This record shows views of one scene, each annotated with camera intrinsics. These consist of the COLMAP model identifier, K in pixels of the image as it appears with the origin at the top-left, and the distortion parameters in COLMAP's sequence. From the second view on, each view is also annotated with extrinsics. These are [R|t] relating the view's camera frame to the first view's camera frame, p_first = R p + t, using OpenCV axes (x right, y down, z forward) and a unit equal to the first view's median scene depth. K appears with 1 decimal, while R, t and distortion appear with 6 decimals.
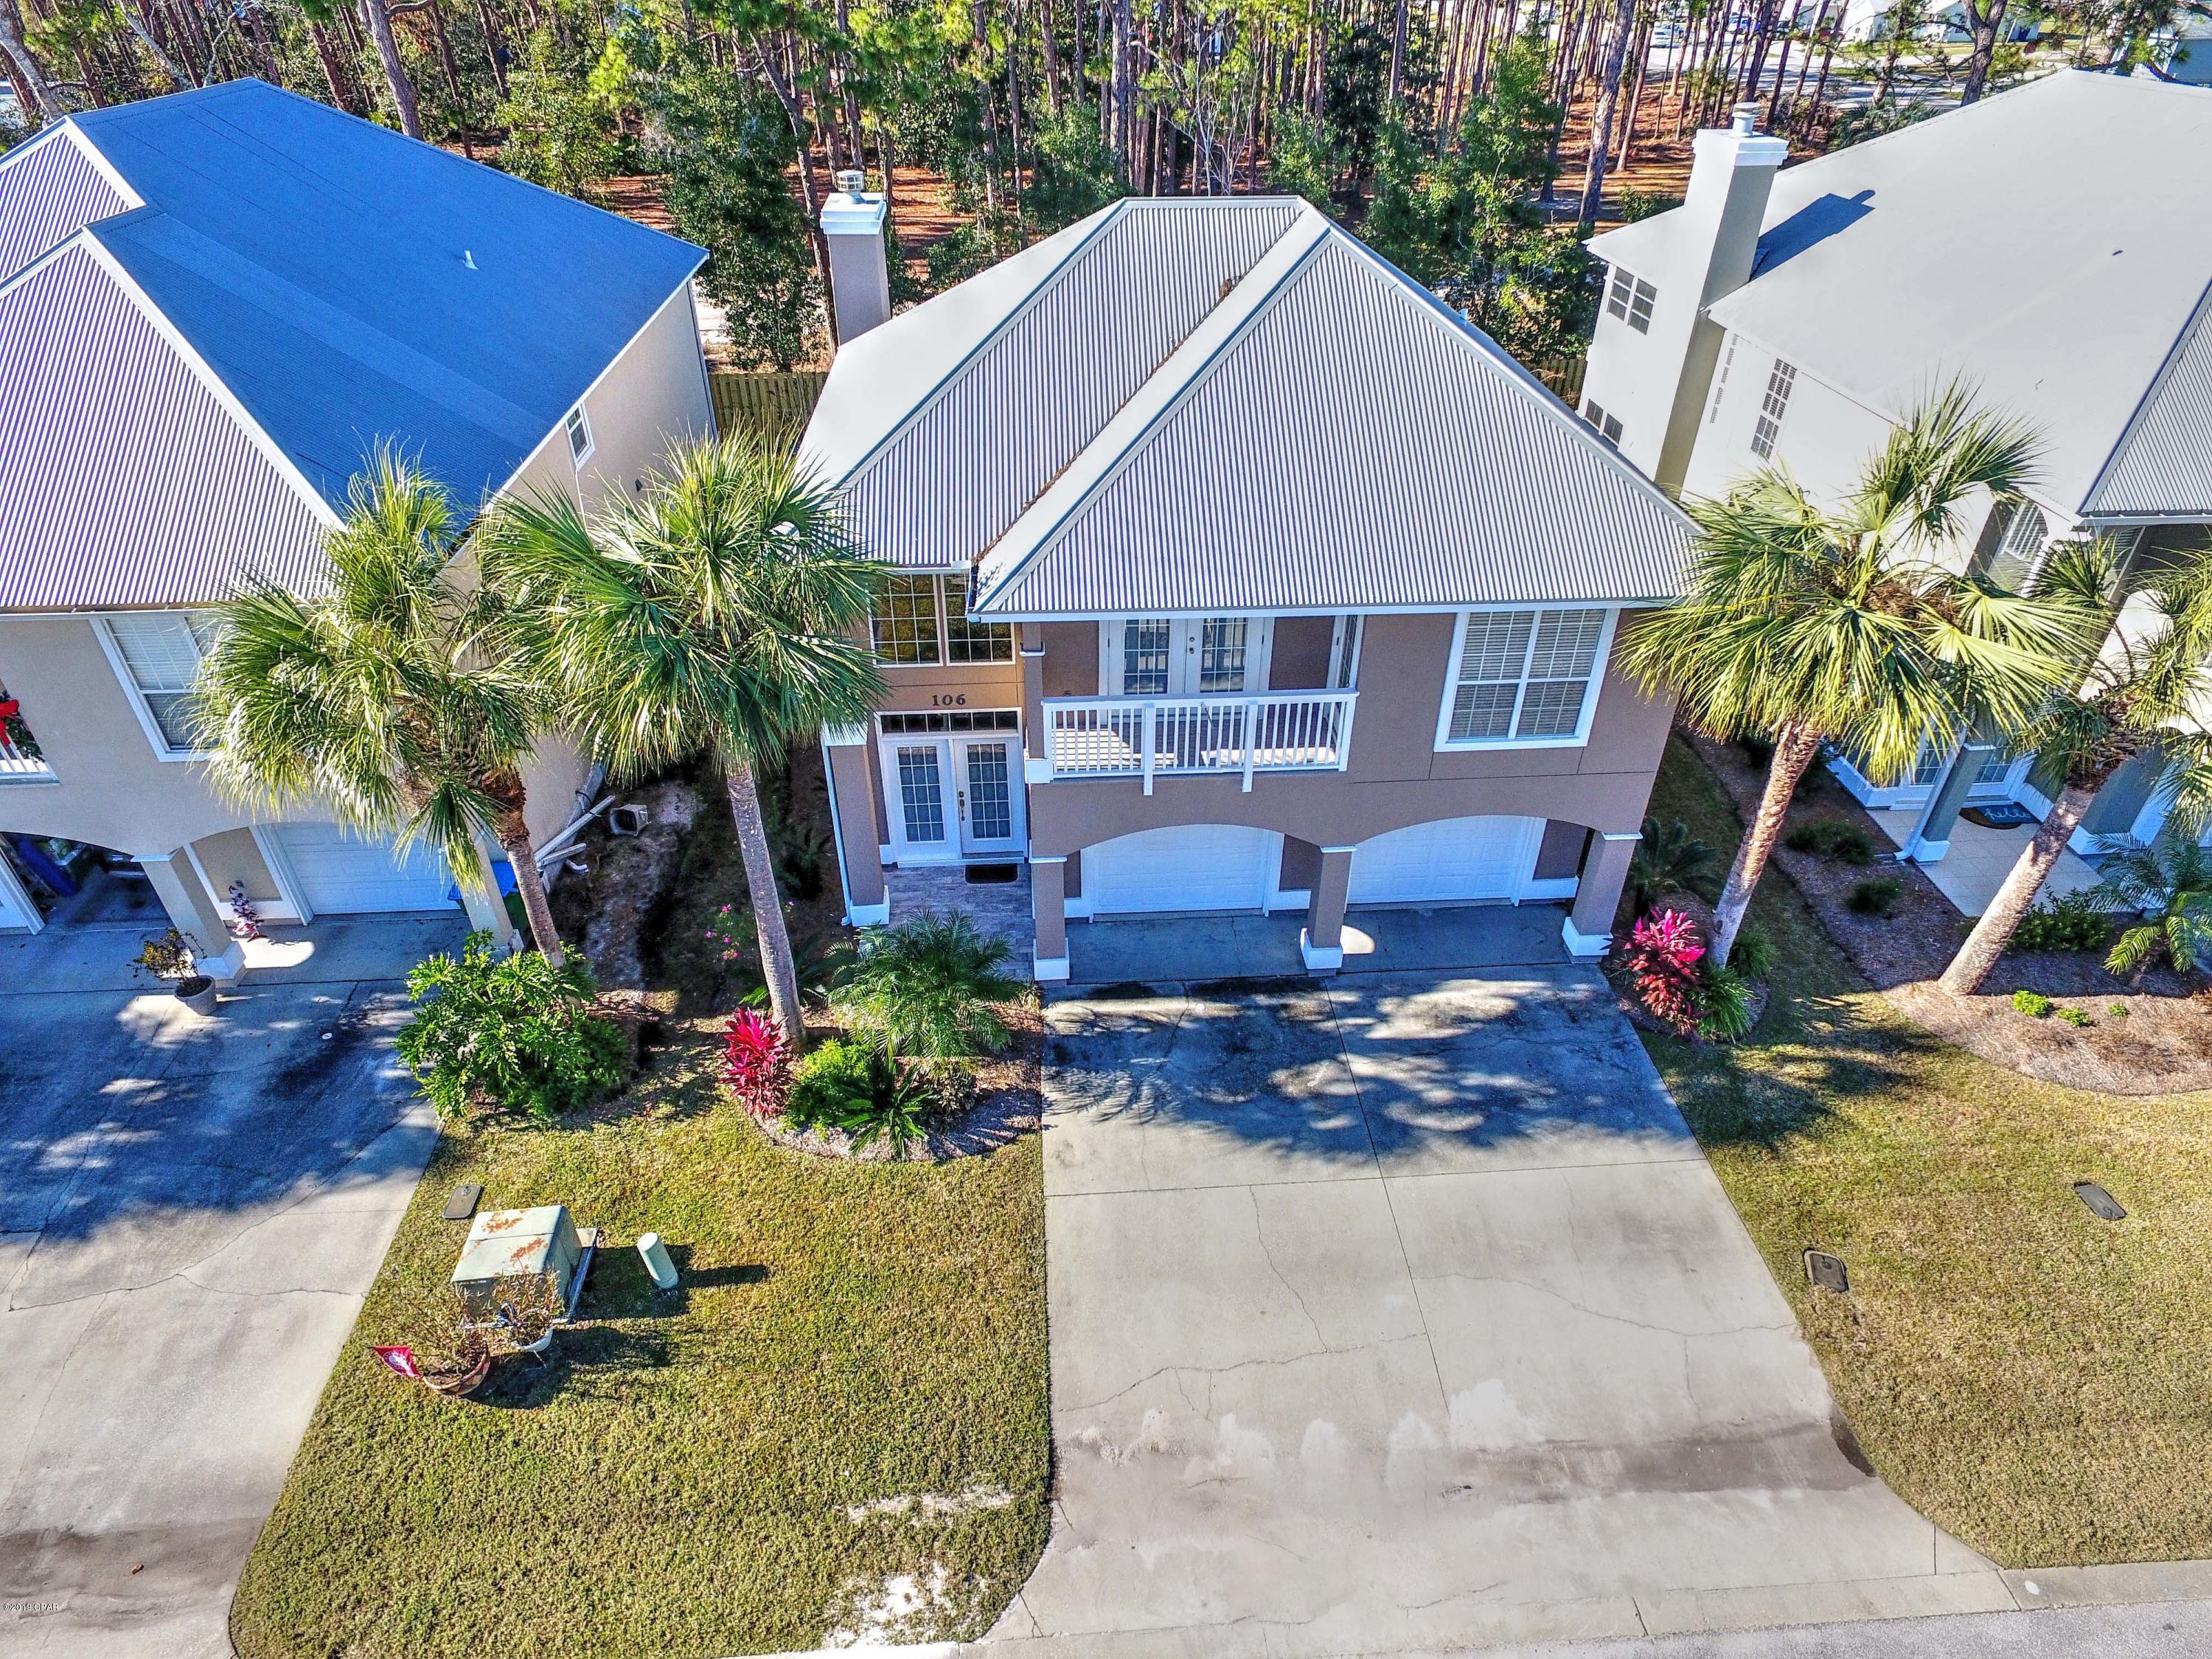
lens RADIAL K [[1279.9, 0, 1095.2], [0, 1279.9, 825.7], [0, 0, 1]] dist [-0.008517, 0.010791]
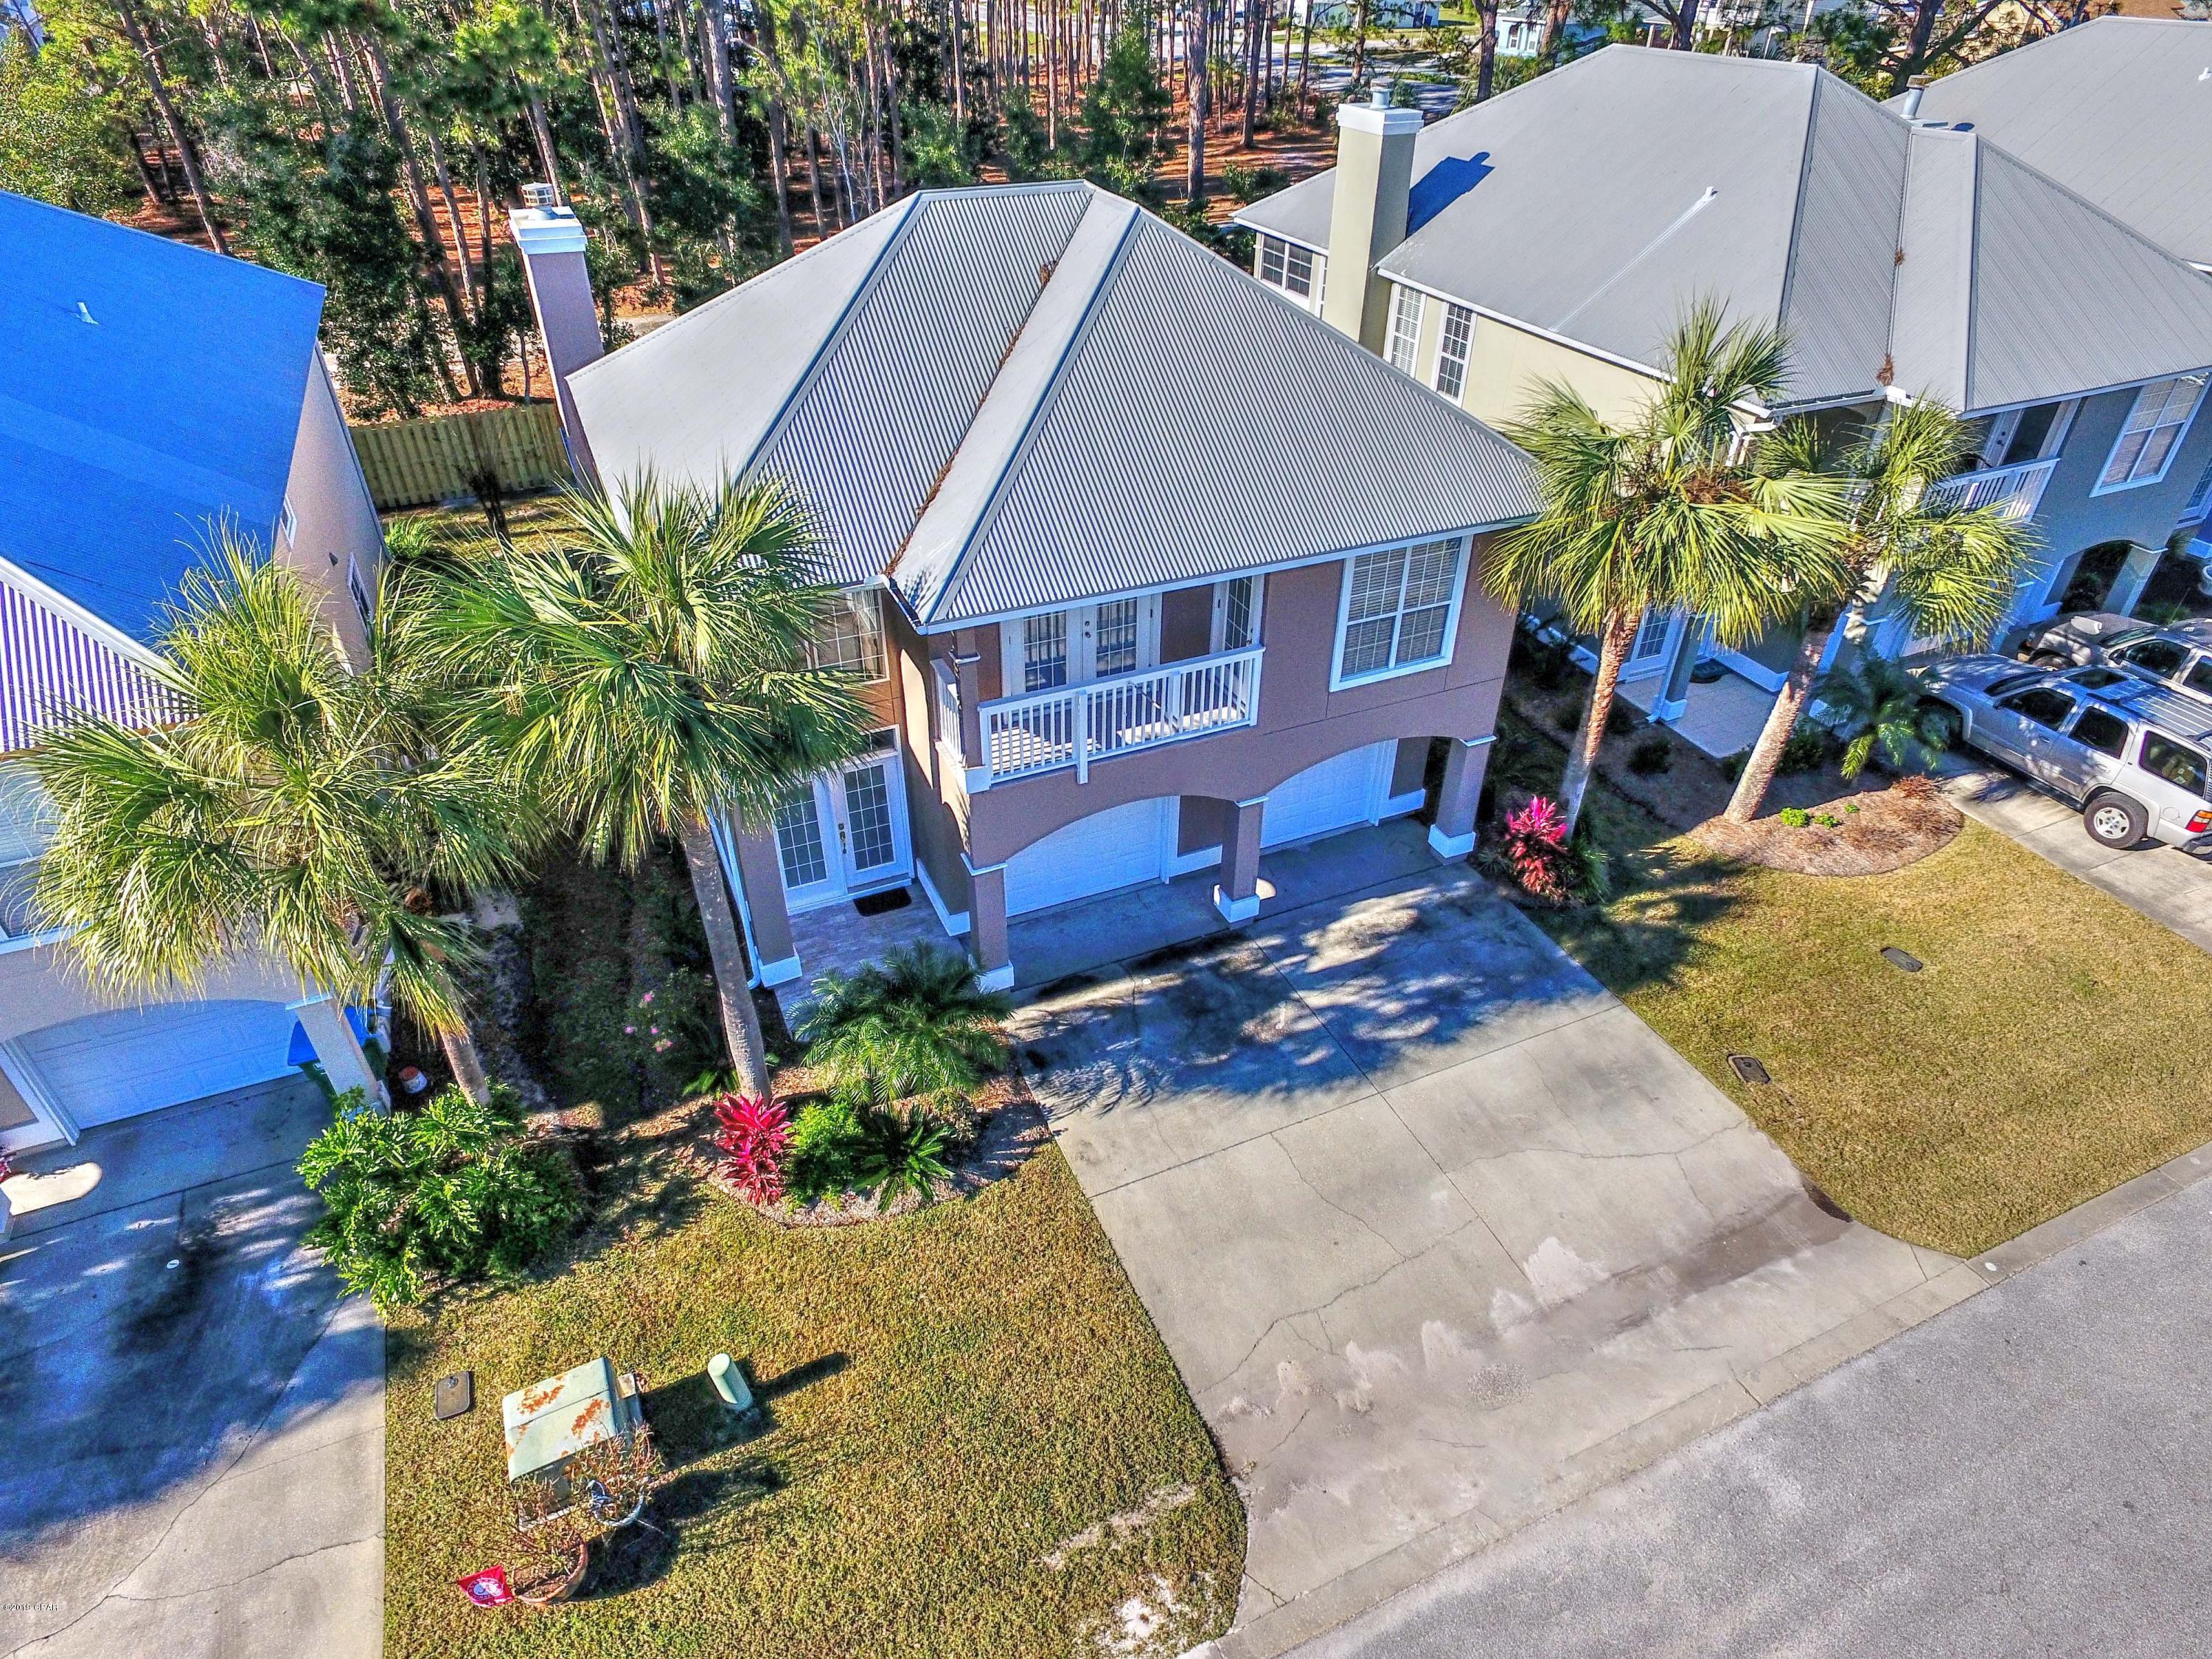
lens RADIAL K [[1279.9, 0, 1105.7], [0, 1279.9, 828.9], [0, 0, 1]] dist [-0.008517, 0.010791]
pose [[0.937676, -0.198798, 0.285032, -0.234594], [0.197958, 0.979686, 0.032063, -0.017702], [-0.285616, 0.026359, 0.957981, 0.039202]]
